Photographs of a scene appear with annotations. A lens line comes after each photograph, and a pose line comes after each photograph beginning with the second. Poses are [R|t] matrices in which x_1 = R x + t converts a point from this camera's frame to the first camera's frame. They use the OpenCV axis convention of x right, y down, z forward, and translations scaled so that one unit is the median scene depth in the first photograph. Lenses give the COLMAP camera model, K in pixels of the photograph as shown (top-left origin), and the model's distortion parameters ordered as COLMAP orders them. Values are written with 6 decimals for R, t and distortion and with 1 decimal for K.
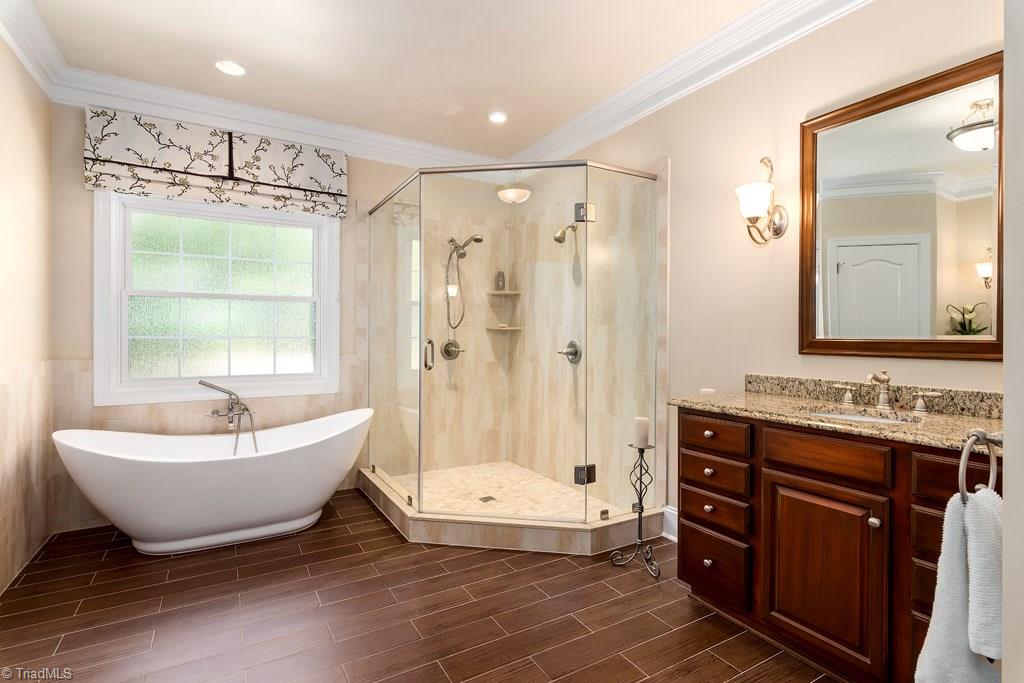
lens RADIAL K [[496.2, 0, 511.2], [0, 496.2, 341.2], [0, 0, 1]] dist [0.002004, -0.001648]
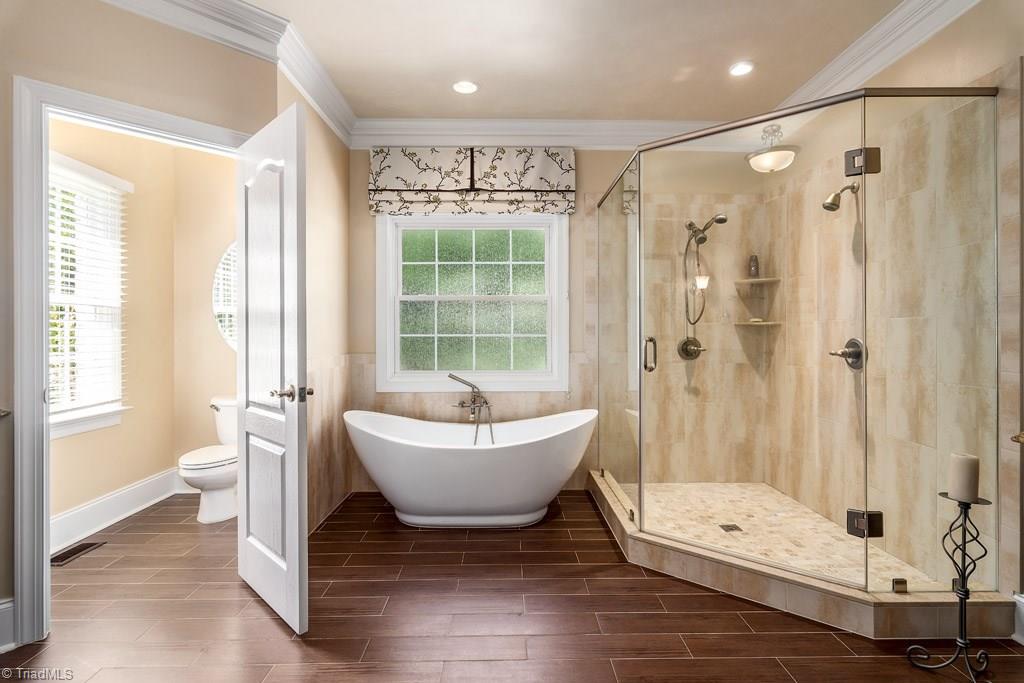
lens RADIAL K [[496.2, 0, 512.2], [0, 496.2, 334.9], [0, 0, 1]] dist [0.002004, -0.001648]
pose [[0.869833, -0.003719, -0.493331, 0.051513], [0.000310, 0.999976, -0.006991, -0.001275], [0.493345, 0.005928, 0.869813, 0.100097]]
